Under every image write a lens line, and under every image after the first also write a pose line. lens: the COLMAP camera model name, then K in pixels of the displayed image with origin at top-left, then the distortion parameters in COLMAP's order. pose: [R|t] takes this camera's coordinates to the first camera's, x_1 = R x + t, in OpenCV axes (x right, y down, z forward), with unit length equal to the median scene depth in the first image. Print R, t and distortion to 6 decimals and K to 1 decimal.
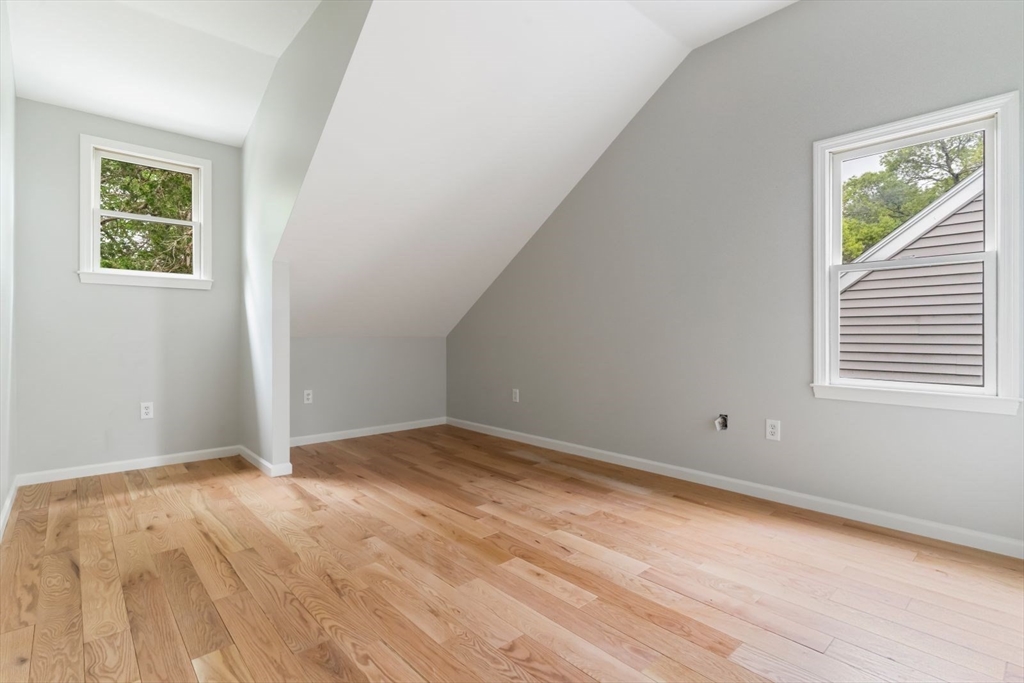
lens RADIAL K [[496.8, 0, 508.0], [0, 496.8, 332.7], [0, 0, 1]] dist [-0.001552, -0.000391]
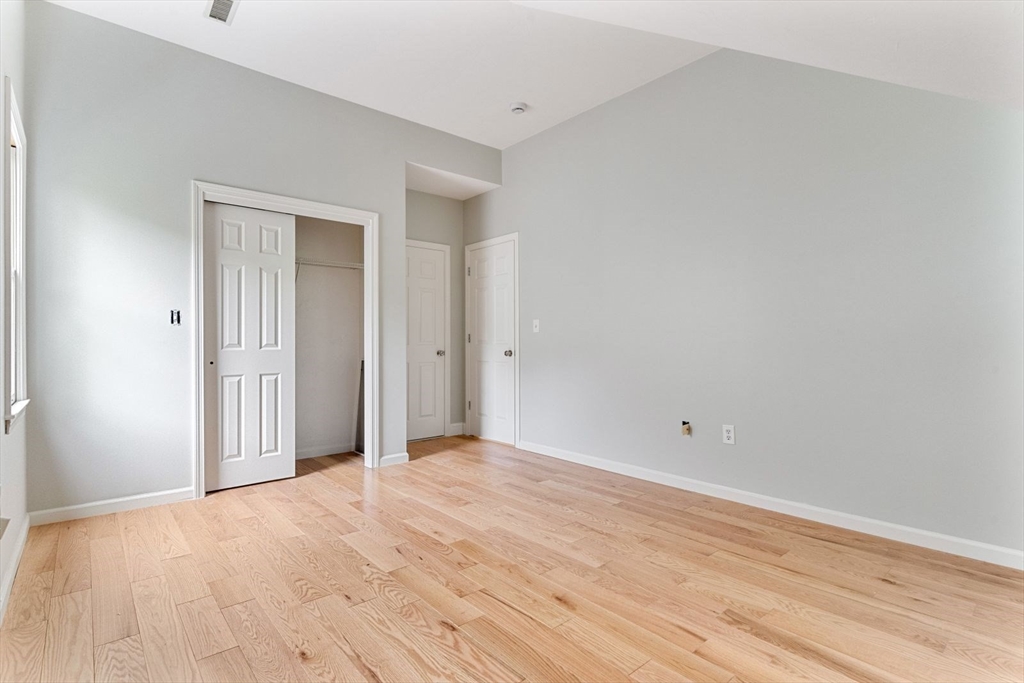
lens RADIAL K [[491.1, 0, 509.6], [0, 491.1, 340.9], [0, 0, 1]] dist [0.001951, -0.001159]
pose [[-0.999891, 0.003973, 0.014250, -0.128612], [0.003913, 0.999984, -0.004173, 0.002821], [-0.014267, -0.004117, -0.999890, 1.951854]]
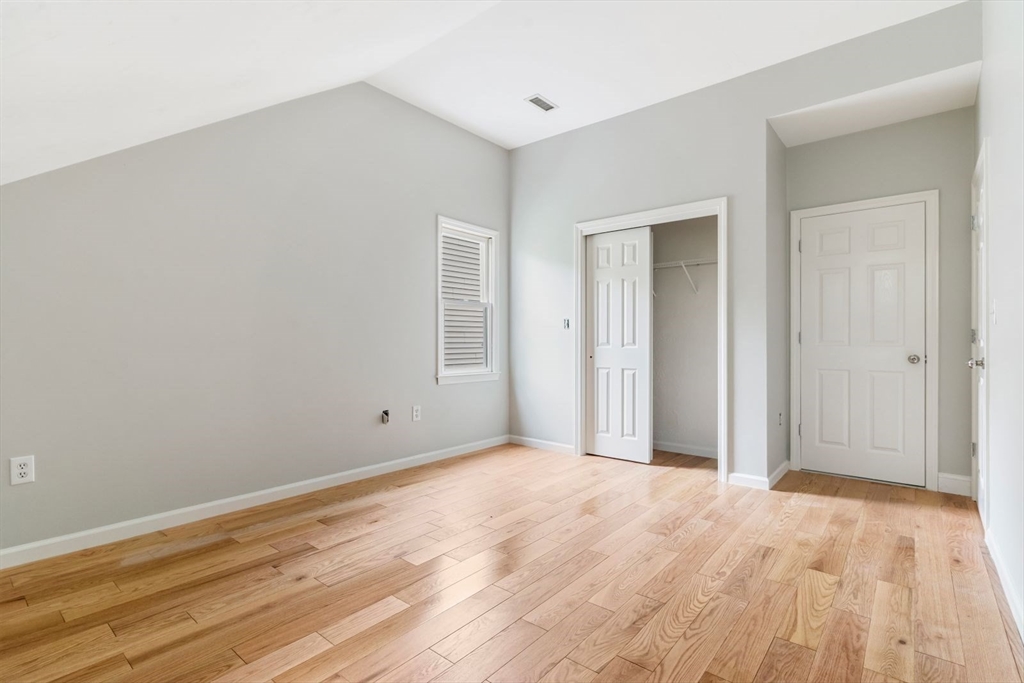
lens RADIAL K [[491.1, 0, 509.6], [0, 491.1, 340.9], [0, 0, 1]] dist [0.001951, -0.001159]
pose [[-0.152121, 0.000790, 0.988362, -1.017377], [-0.002284, 0.999997, -0.001151, -0.001418], [-0.988359, -0.002432, -0.152118, 1.164764]]
